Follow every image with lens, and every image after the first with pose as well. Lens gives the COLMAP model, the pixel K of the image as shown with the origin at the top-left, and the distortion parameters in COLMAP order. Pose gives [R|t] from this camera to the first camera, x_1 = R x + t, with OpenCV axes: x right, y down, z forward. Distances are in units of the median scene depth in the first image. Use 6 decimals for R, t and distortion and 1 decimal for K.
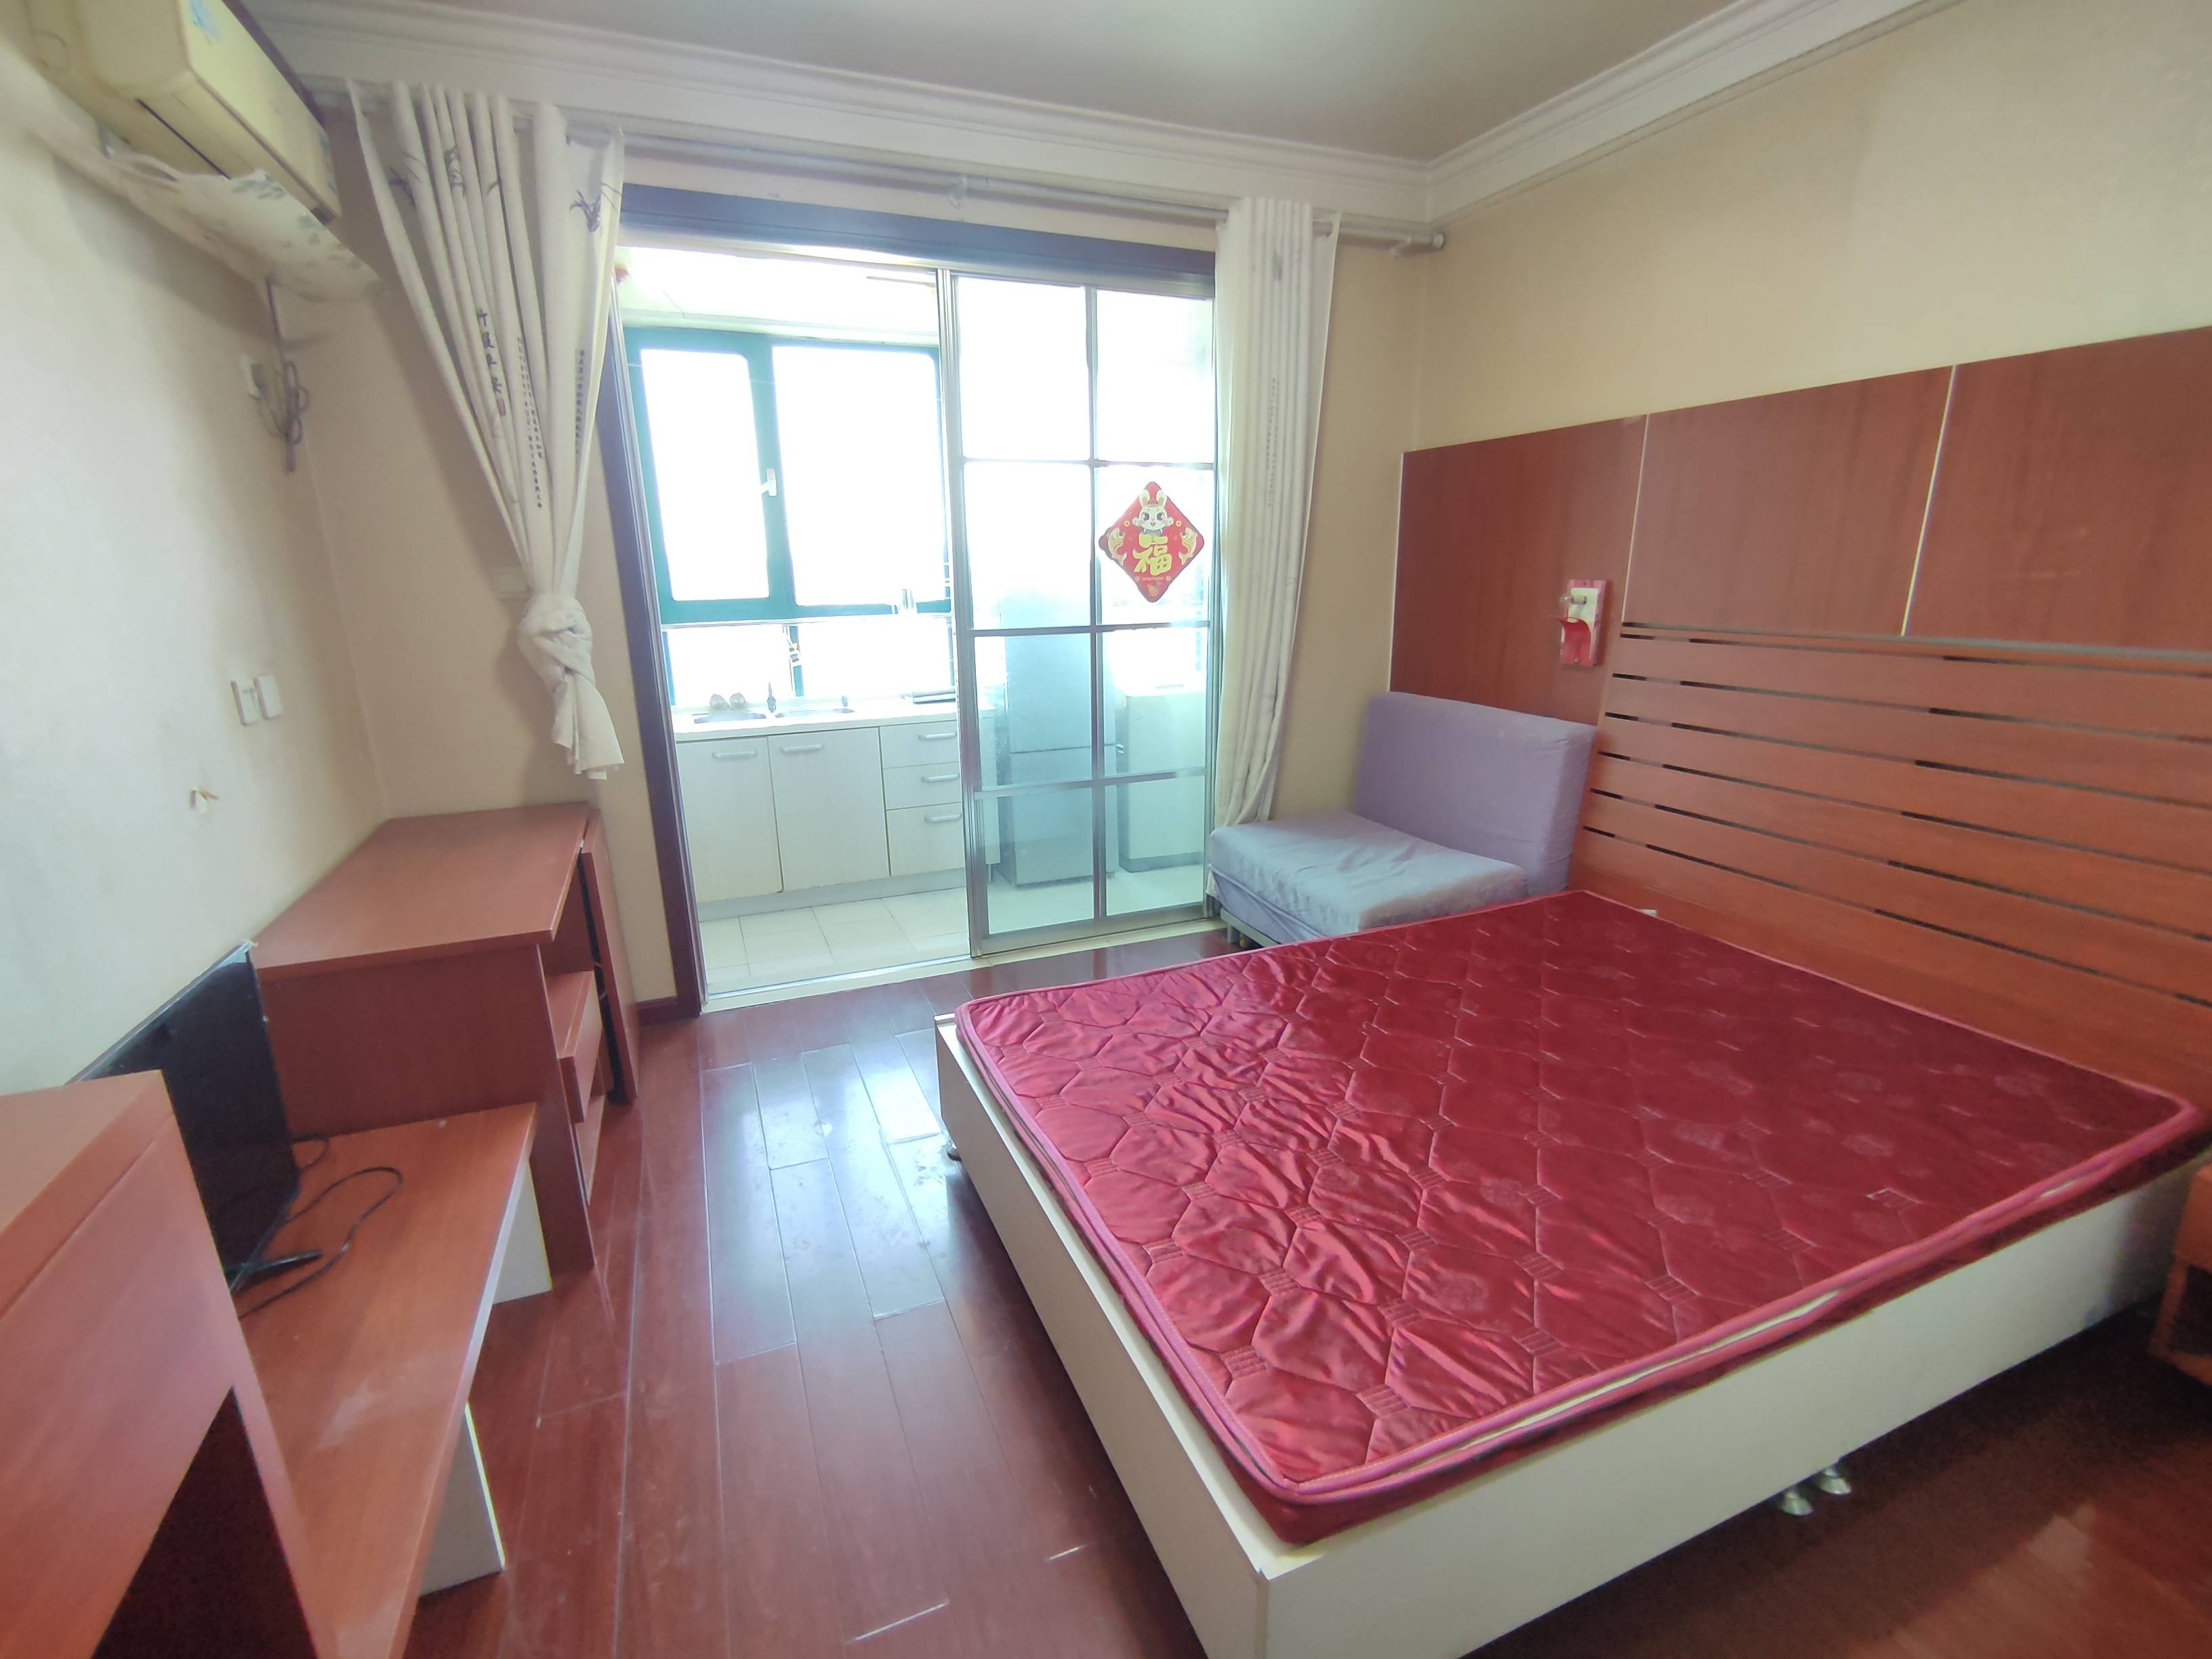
lens RADIAL K [[995.7, 0, 1106.0], [0, 995.7, 829.5], [0, 0, 1]] dist [-0.000089, 0.000361]
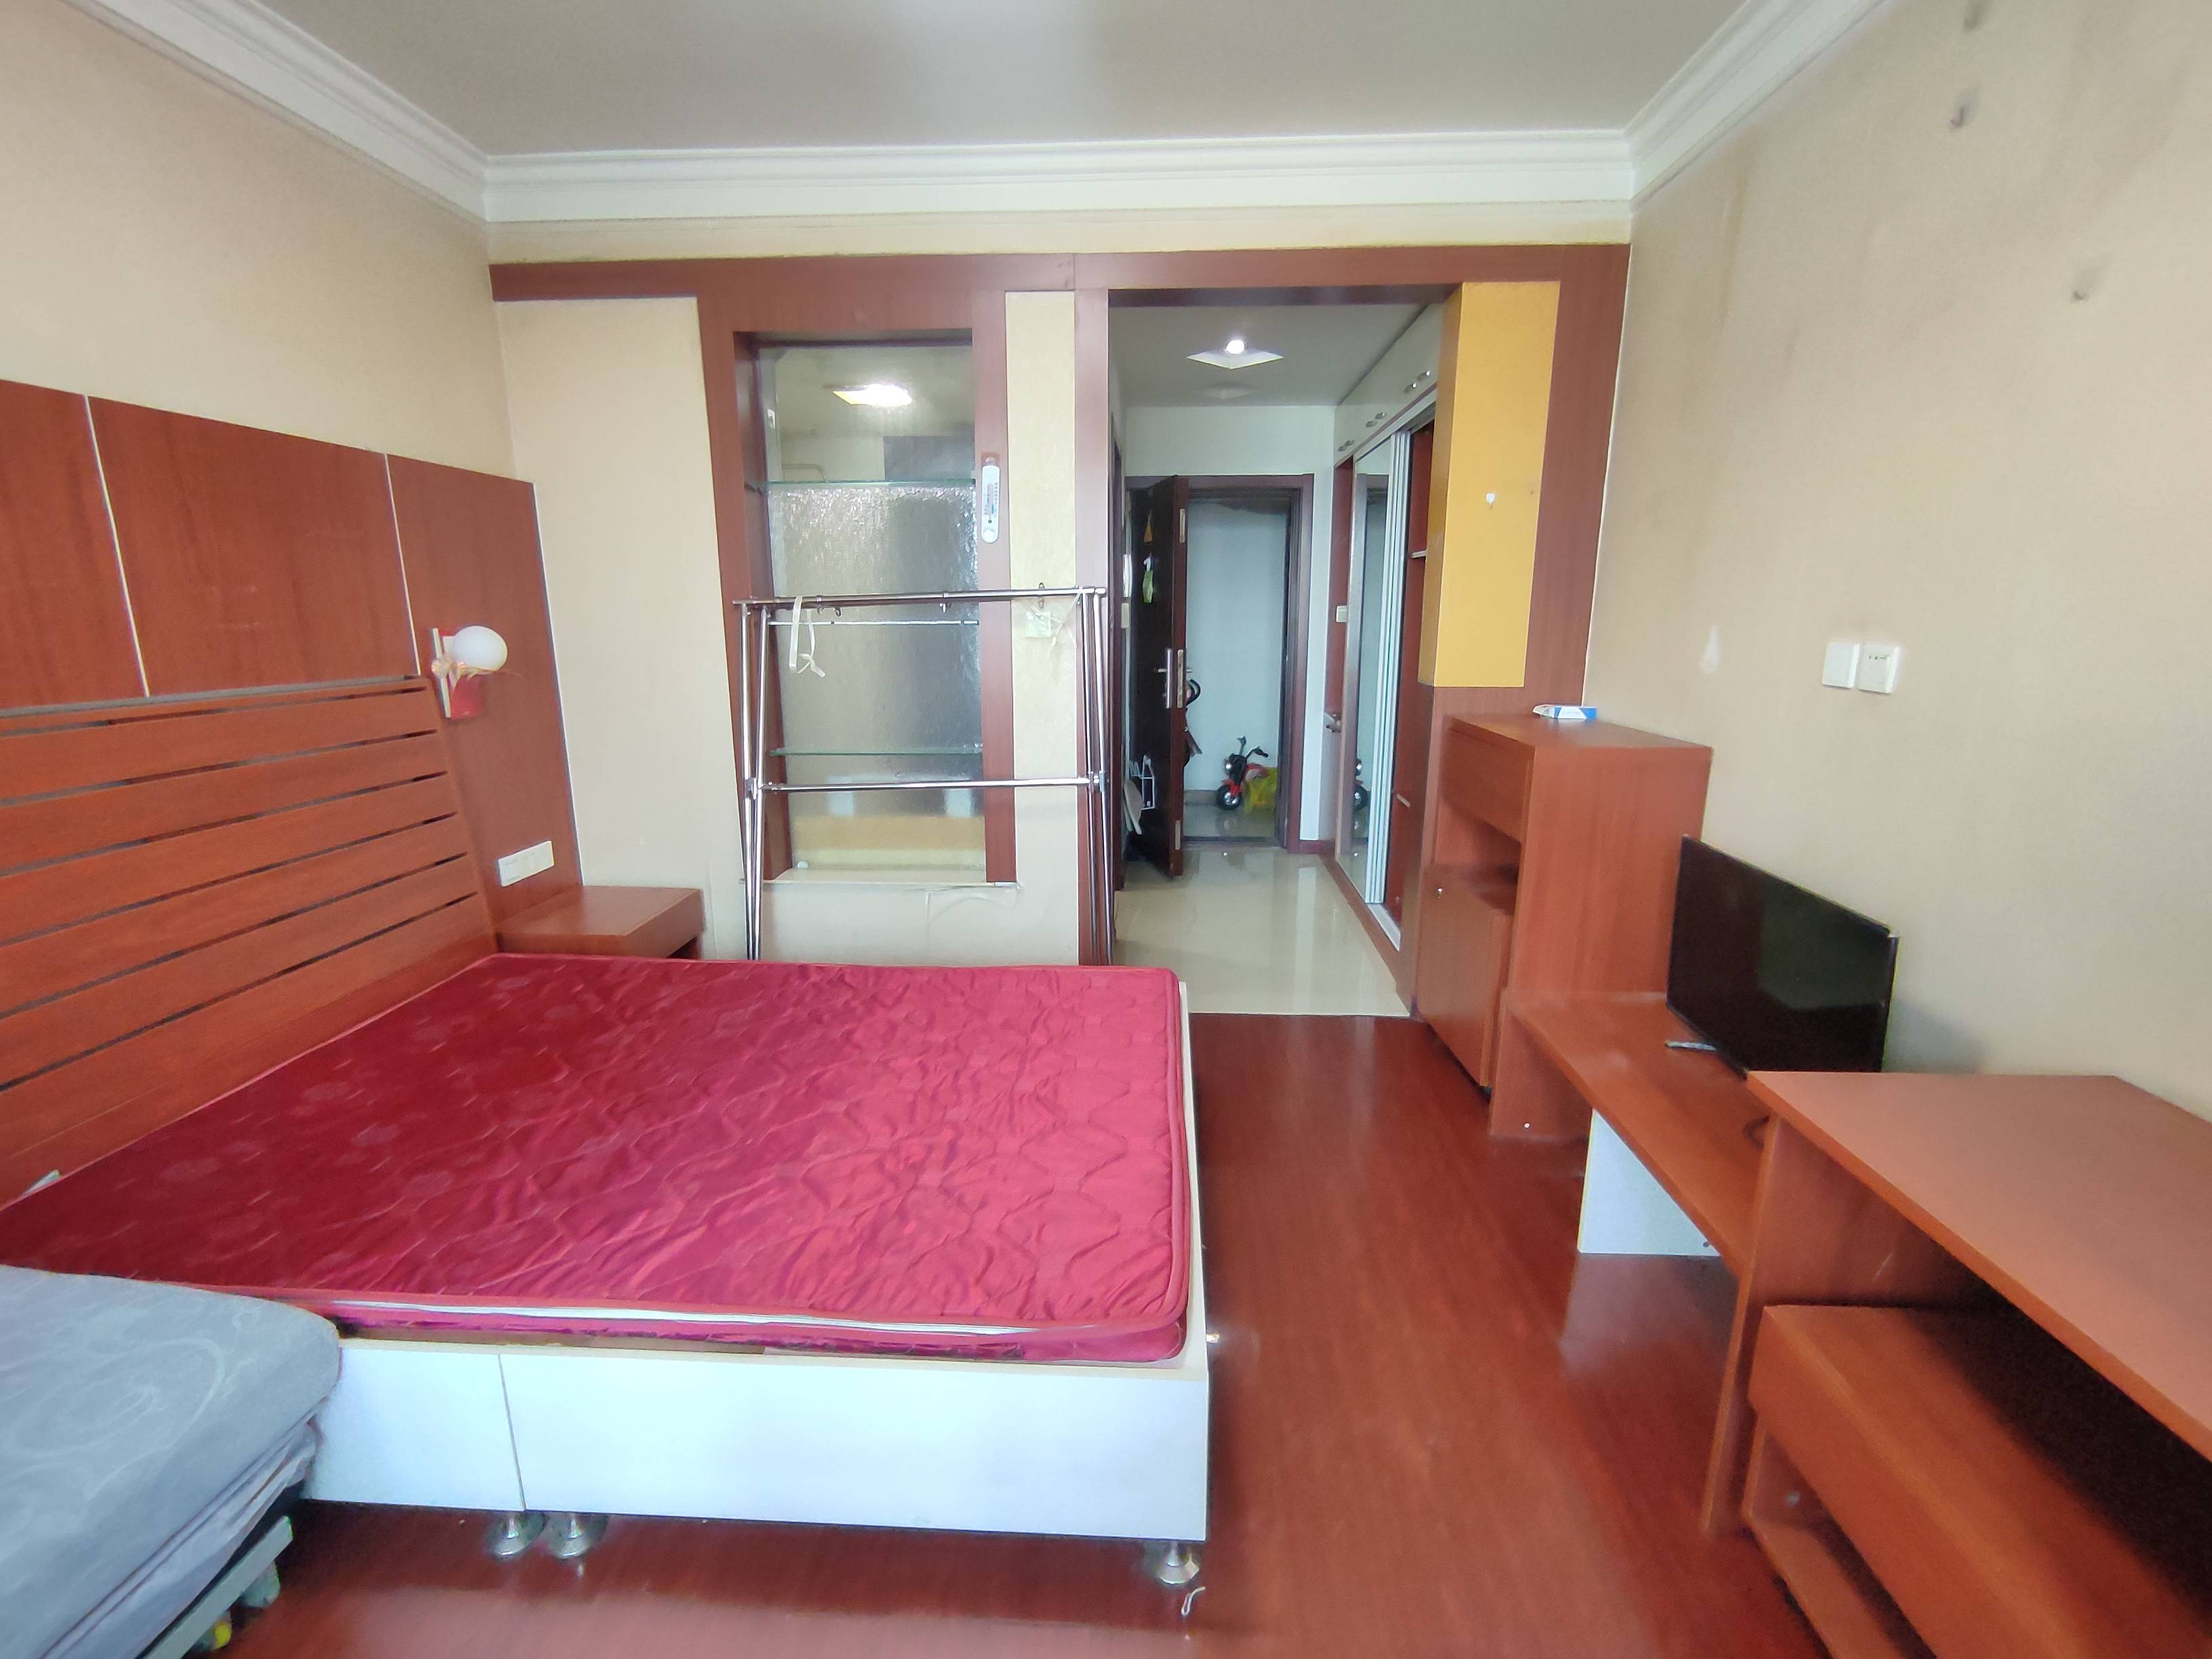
lens RADIAL K [[995.7, 0, 1106.0], [0, 995.7, 829.5], [0, 0, 1]] dist [-0.000089, 0.000361]
pose [[-0.899810, -0.074795, 0.429822, -0.367300], [0.129296, 0.895219, 0.426456, -0.371532], [-0.416682, 0.439304, -0.795857, 1.459418]]
